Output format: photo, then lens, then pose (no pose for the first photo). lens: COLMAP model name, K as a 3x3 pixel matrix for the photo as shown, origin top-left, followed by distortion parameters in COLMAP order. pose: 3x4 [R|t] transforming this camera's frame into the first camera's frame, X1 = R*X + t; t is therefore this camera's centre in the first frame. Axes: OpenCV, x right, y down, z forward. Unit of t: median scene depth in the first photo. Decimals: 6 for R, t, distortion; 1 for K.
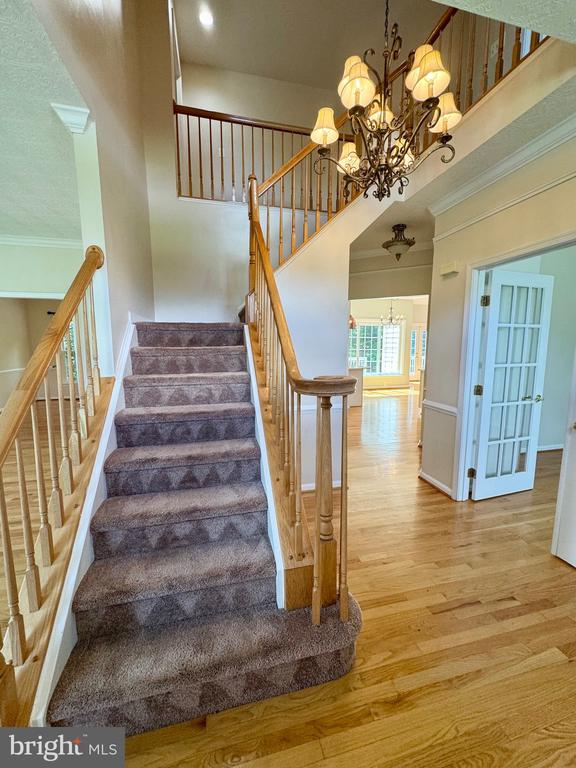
lens RADIAL K [[307.1, 0, 291.0], [0, 307.1, 383.3], [0, 0, 1]] dist [0.002449, 0.000268]
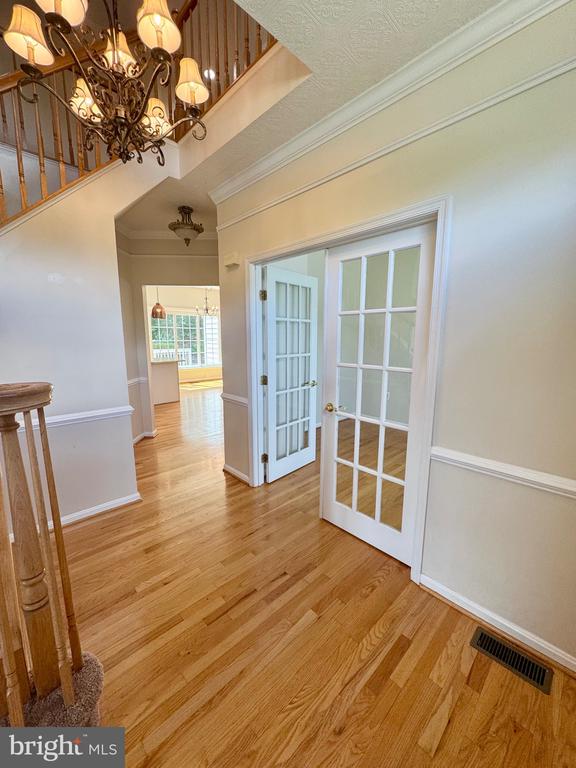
lens RADIAL K [[307.1, 0, 291.9], [0, 307.1, 382.1], [0, 0, 1]] dist [0.002449, 0.000268]
pose [[0.864294, -0.070435, 0.498031, 0.149419], [0.057324, 0.997489, 0.041590, -0.008579], [-0.499709, -0.007397, 0.866162, 0.033763]]
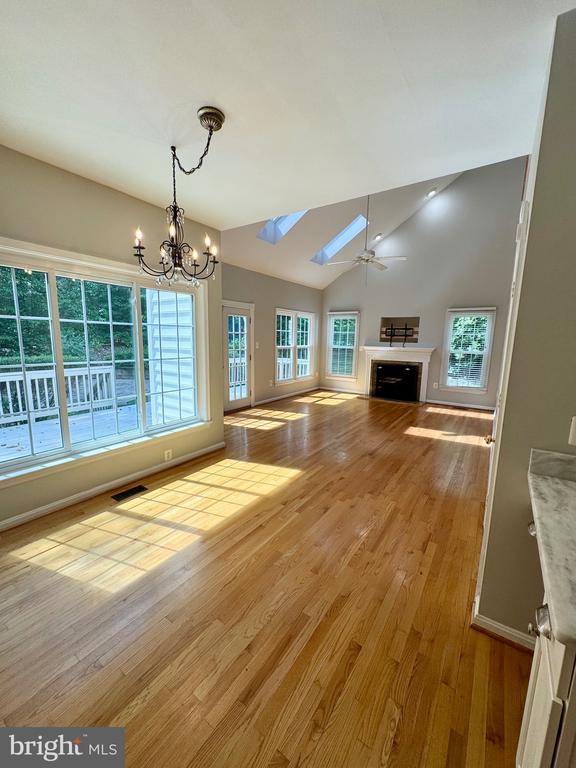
lens RADIAL K [[307.1, 0, 285.5], [0, 307.1, 384.7], [0, 0, 1]] dist [0.002449, 0.000268]
pose [[0.755469, -0.080968, 0.650162, 0.573779], [0.058730, 0.996709, 0.055882, -0.281163], [-0.652547, -0.004033, 0.757738, 1.969081]]
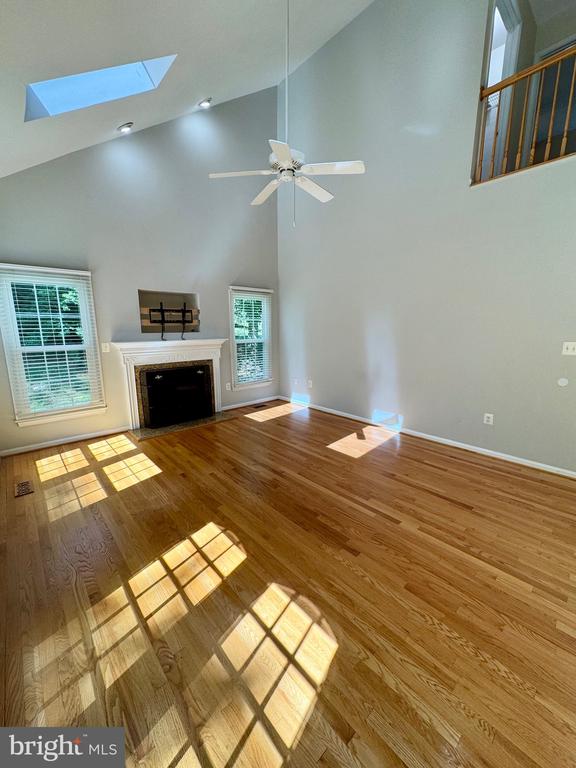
lens RADIAL K [[307.1, 0, 288.1], [0, 307.1, 384.0], [0, 0, 1]] dist [0.002449, 0.000268]
pose [[-0.468781, -0.158393, 0.868997, 1.202443], [0.118176, 0.963701, 0.239405, -0.475510], [-0.875373, 0.214923, -0.433047, 3.414312]]
